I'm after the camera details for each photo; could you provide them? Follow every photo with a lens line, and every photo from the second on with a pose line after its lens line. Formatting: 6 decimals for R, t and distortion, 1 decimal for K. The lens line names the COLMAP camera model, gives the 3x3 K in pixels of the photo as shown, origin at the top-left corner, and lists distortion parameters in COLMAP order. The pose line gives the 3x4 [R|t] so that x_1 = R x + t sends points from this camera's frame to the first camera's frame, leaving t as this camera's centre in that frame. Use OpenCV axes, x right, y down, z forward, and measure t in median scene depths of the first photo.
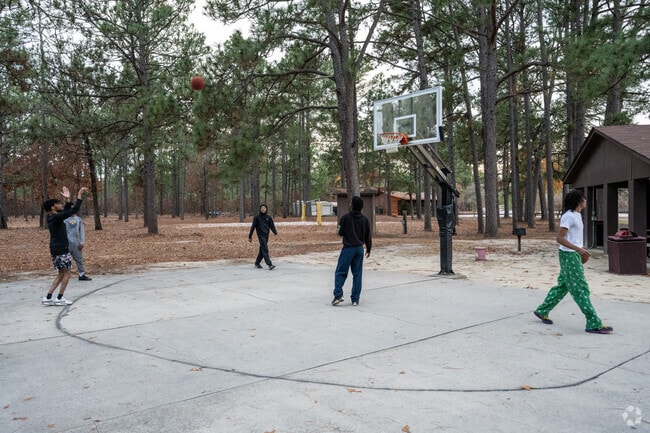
lens RADIAL K [[942.3, 0, 332.7], [0, 942.3, 216.8], [0, 0, 1]] dist [0.017487, -0.005184]
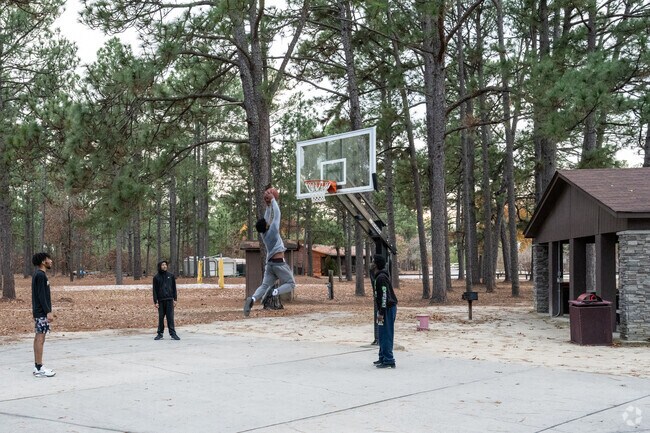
lens RADIAL K [[942.3, 0, 332.7], [0, 942.3, 216.8], [0, 0, 1]] dist [0.017487, -0.005184]
pose [[0.997364, 0.007076, 0.072210, 0.021700], [-0.002543, 0.998030, -0.062688, -0.001493], [-0.072511, 0.062339, 0.995417, 0.221342]]
